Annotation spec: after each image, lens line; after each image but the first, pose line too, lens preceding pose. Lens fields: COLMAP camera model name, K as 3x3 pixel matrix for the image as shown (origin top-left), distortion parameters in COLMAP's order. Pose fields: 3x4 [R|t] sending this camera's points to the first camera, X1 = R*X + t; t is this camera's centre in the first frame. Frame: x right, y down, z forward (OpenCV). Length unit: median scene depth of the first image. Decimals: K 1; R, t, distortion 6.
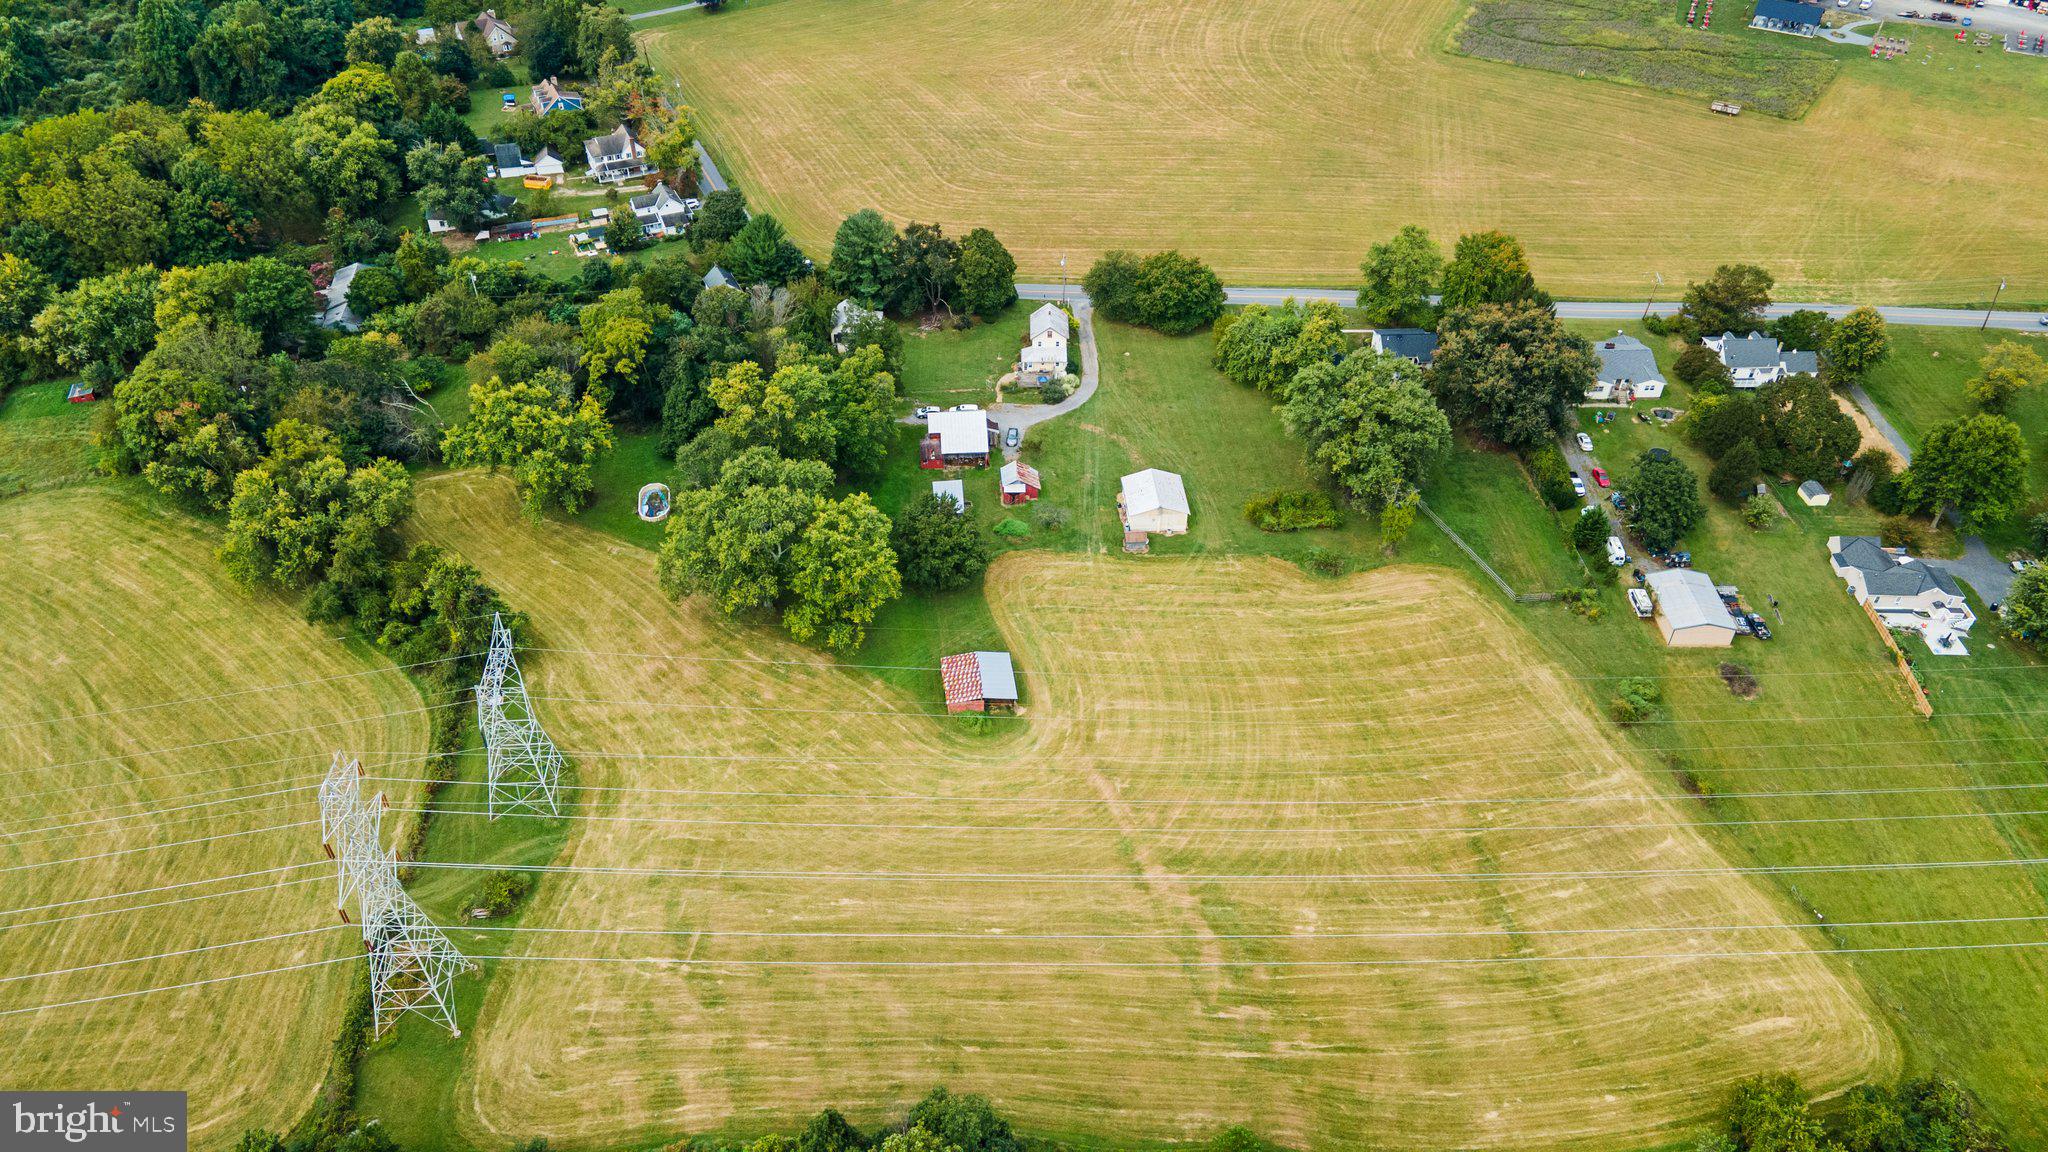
lens RADIAL K [[1509.1, 0, 1015.6], [0, 1509.1, 573.7], [0, 0, 1]] dist [0.022282, 0.038788]
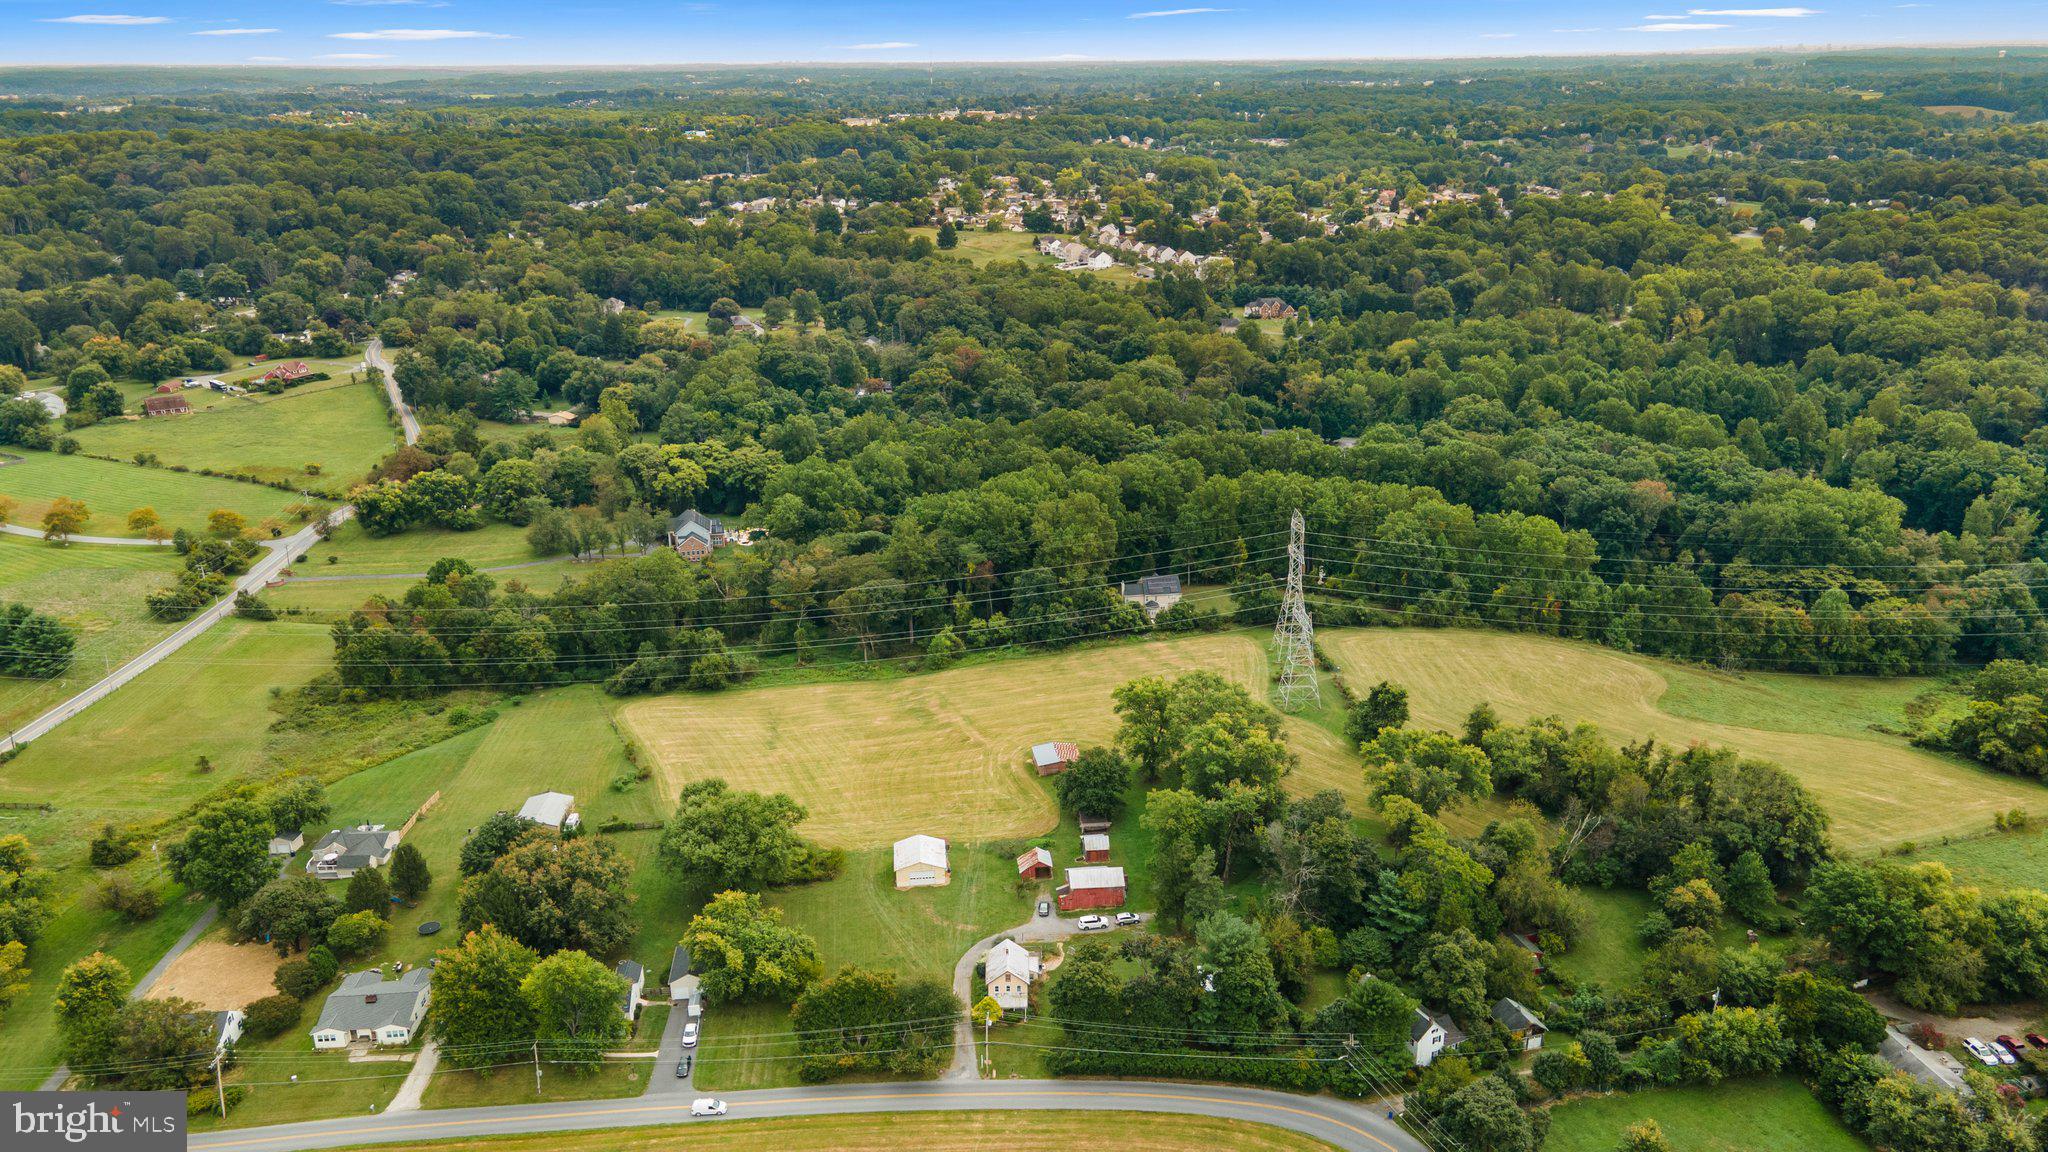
lens RADIAL K [[1491.6, 0, 1017.8], [0, 1491.6, 593.1], [0, 0, 1]] dist [0.019465, 0.042740]
pose [[-0.999898, 0.009813, -0.010338, 0.027153], [-0.003984, 0.503981, 0.863706, -1.201653], [0.013686, 0.863659, -0.503891, 1.457930]]
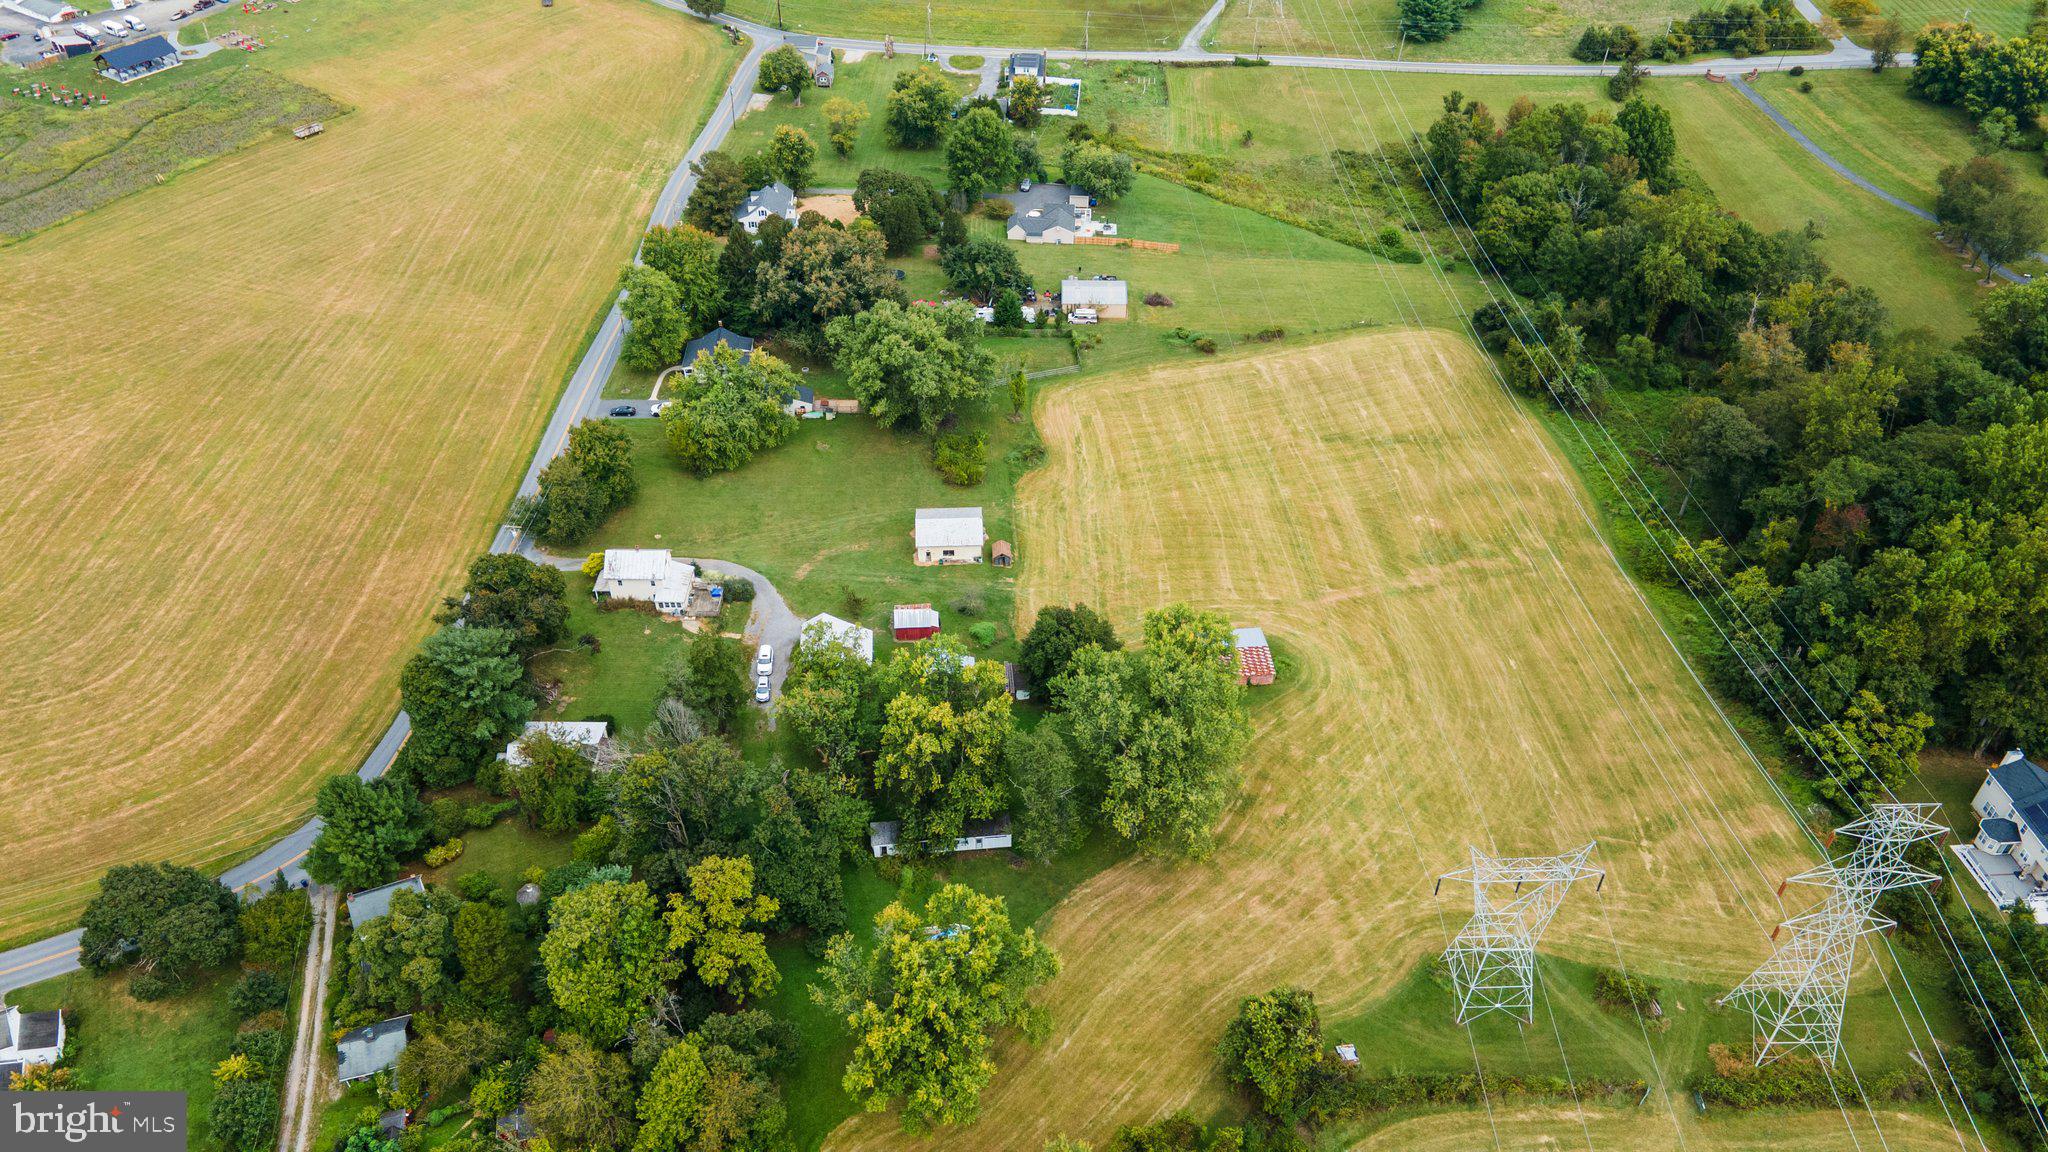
lens RADIAL K [[1509.1, 0, 1015.6], [0, 1509.1, 573.7], [0, 0, 1]] dist [0.022282, 0.038788]
pose [[0.028356, -0.641338, 0.766734, -0.693265], [0.639571, 0.601126, 0.479161, -0.487635], [-0.768209, 0.476794, 0.427227, 0.585224]]
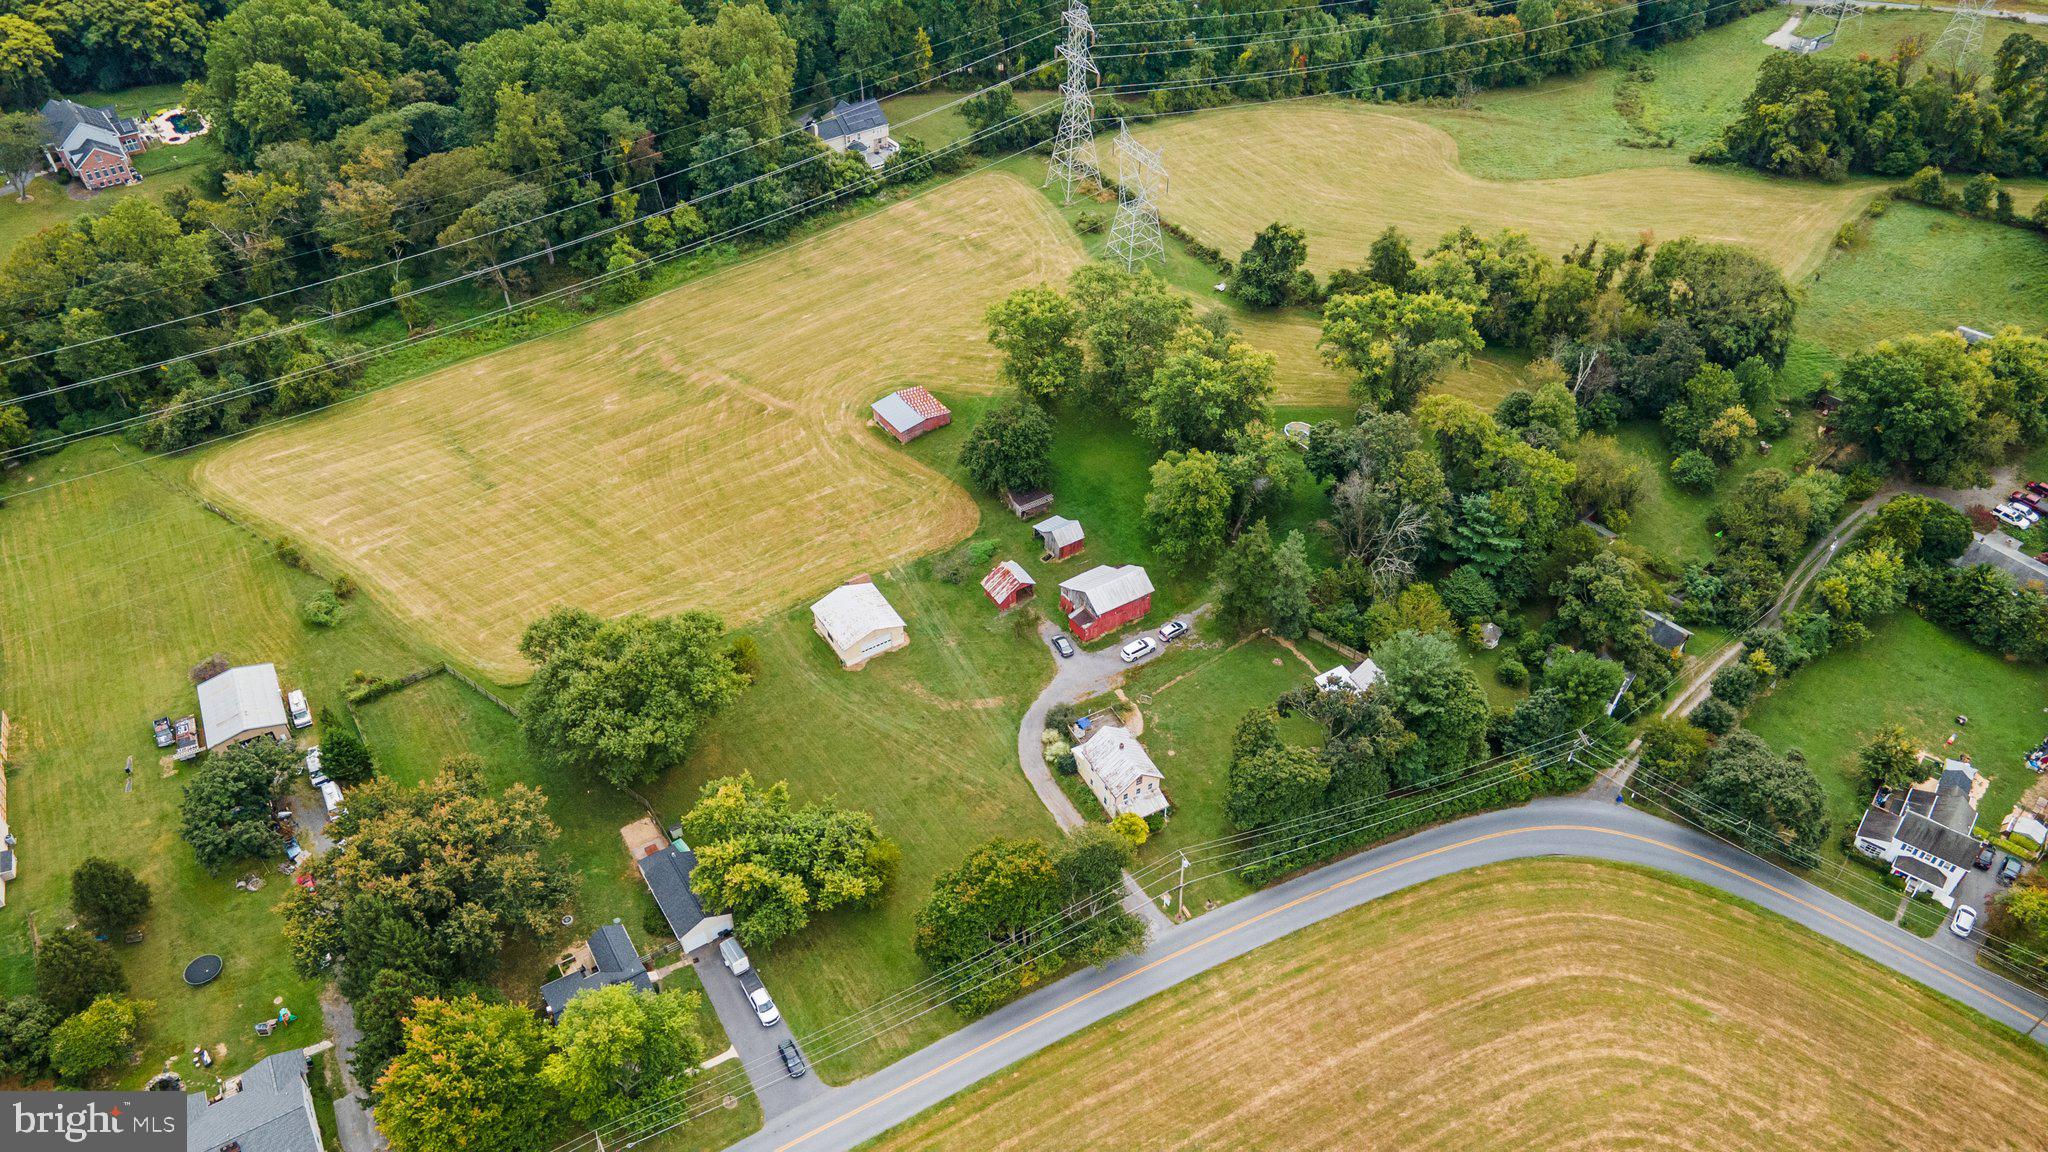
lens RADIAL K [[1491.6, 0, 1017.8], [0, 1491.6, 593.1], [0, 0, 1]] dist [0.019465, 0.042740]
pose [[-0.884970, 0.307876, -0.349344, 0.317705], [-0.302236, 0.190946, 0.933913, -0.915543], [0.354235, 0.932069, -0.075931, 1.121827]]
